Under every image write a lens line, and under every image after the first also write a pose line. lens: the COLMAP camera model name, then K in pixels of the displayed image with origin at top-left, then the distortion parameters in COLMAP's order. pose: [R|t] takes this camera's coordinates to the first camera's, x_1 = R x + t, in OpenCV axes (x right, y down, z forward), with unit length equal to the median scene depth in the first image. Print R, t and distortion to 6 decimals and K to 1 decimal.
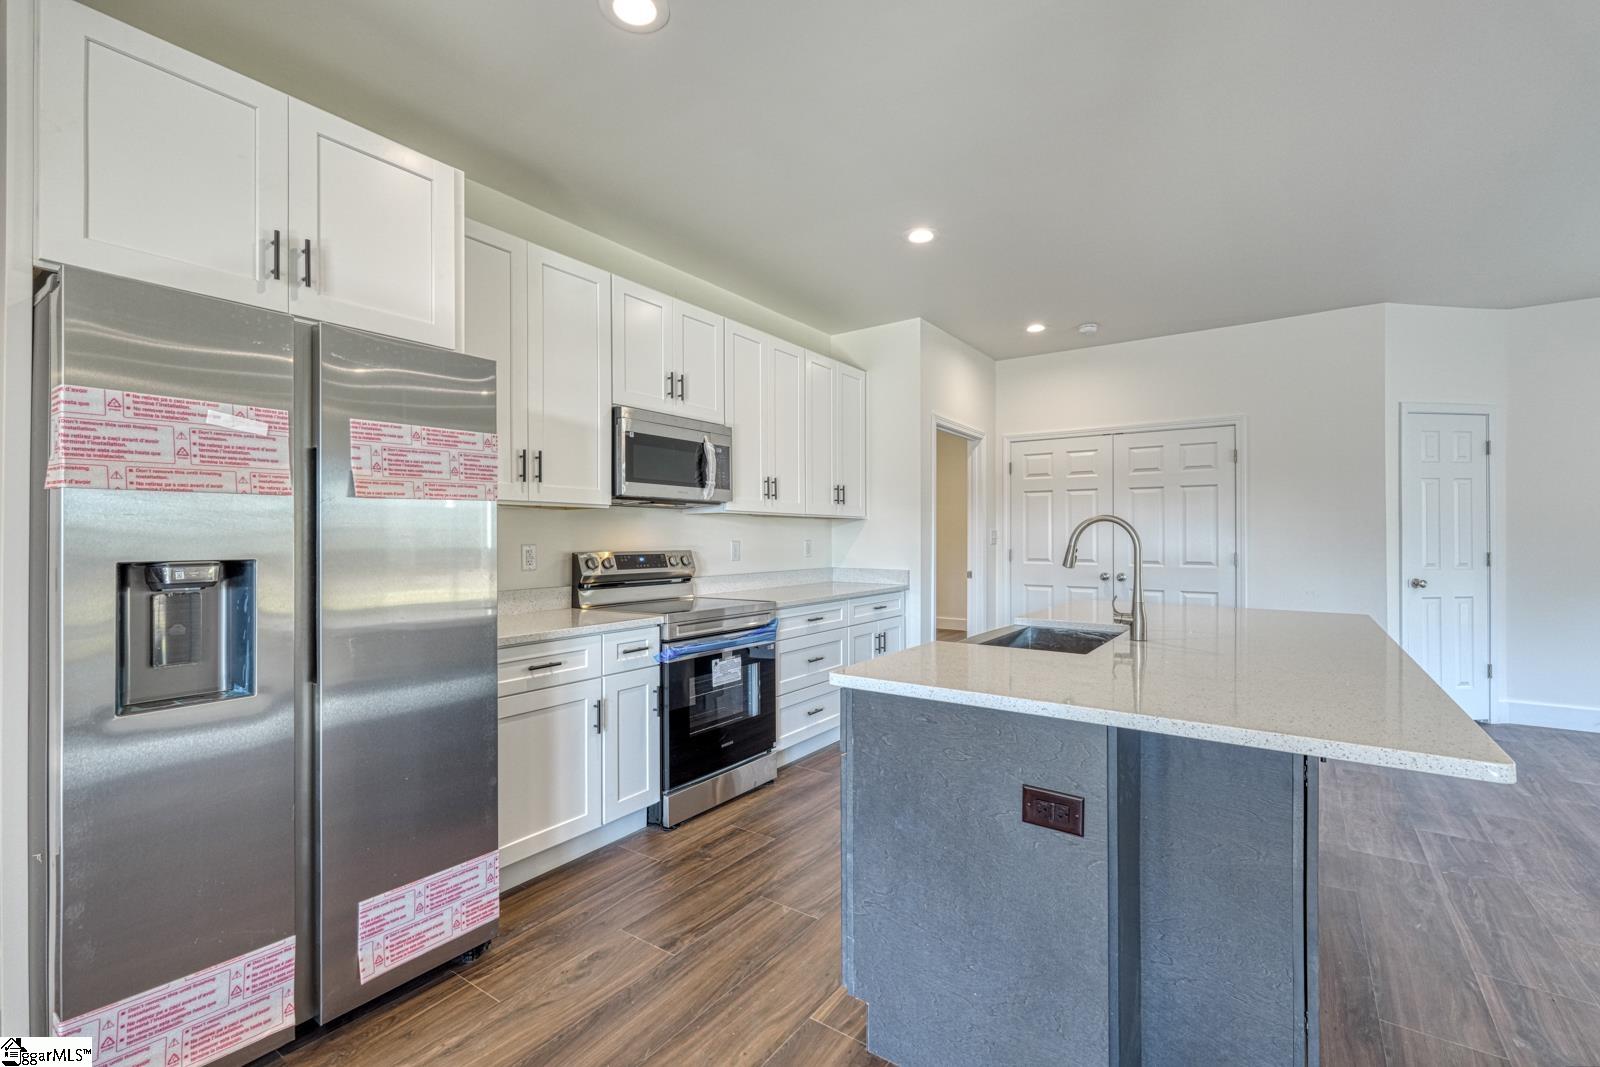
lens RADIAL K [[696.5, 0, 802.2], [0, 696.5, 530.8], [0, 0, 1]] dist [0.000244, -0.000064]
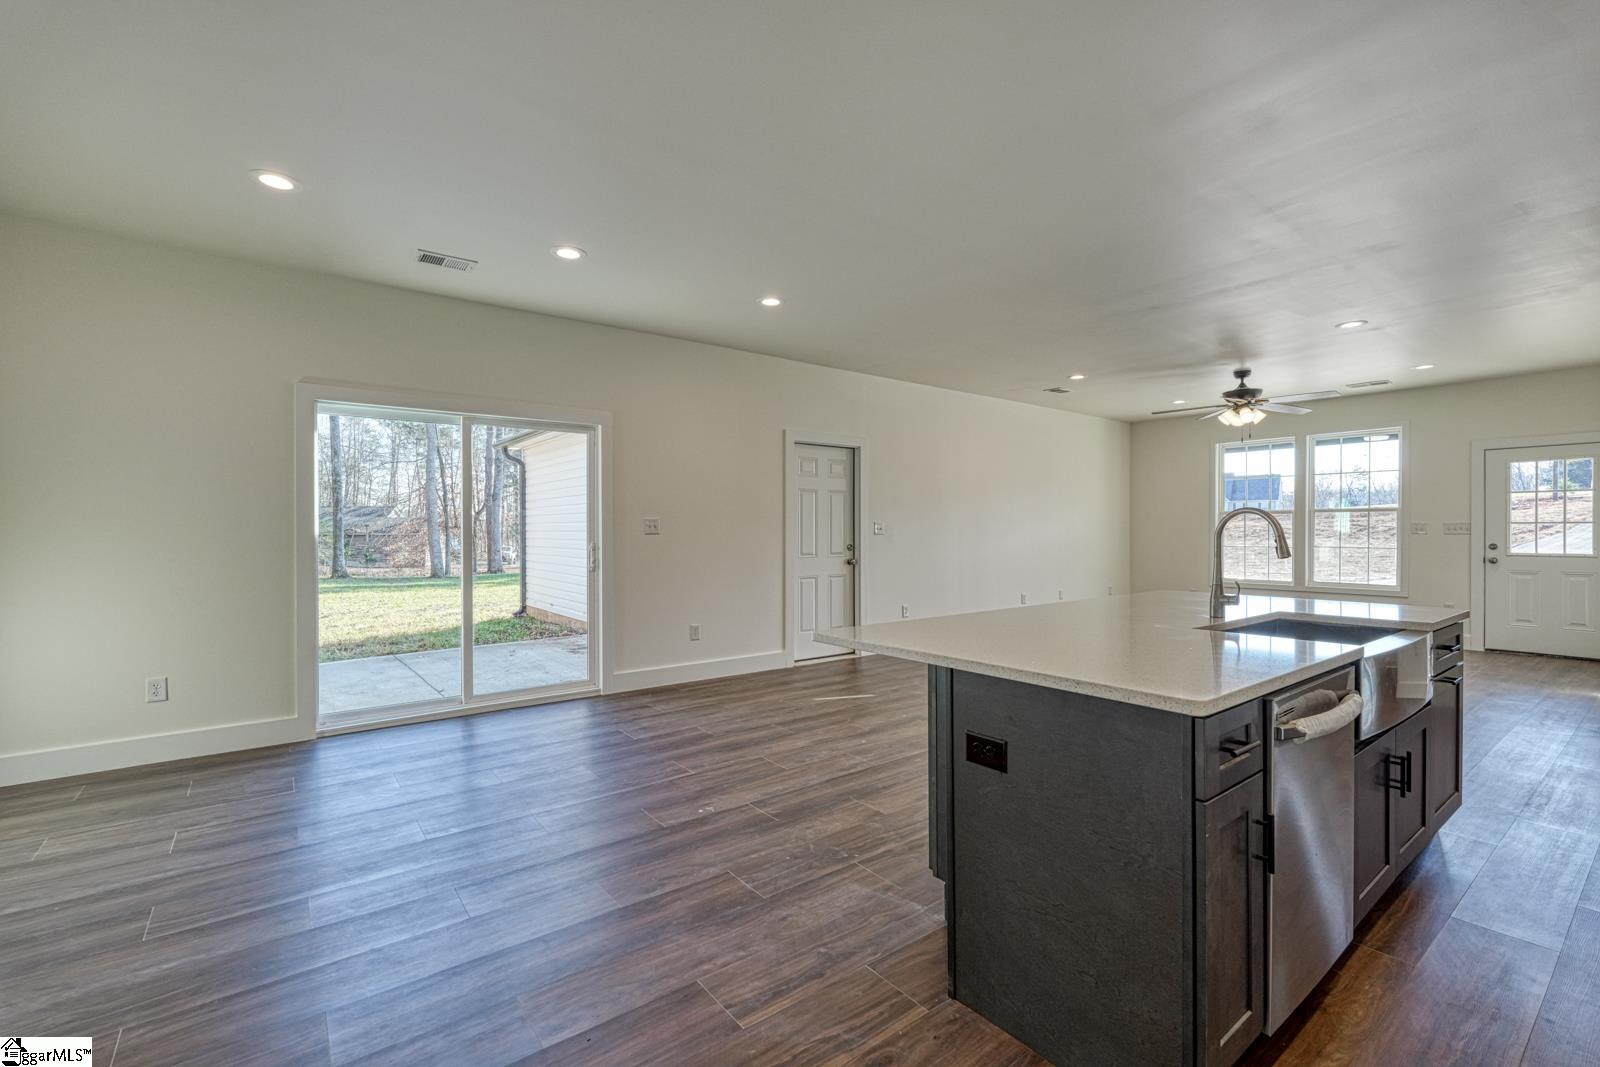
lens RADIAL K [[699.4, 0, 801.5], [0, 699.4, 532.6], [0, 0, 1]] dist [0.001144, 0.000424]
pose [[-0.954364, 0.001231, 0.298642, 0.504260], [0.000379, 0.999996, -0.002911, 0.011966], [-0.298645, -0.002665, -0.954361, 1.467755]]
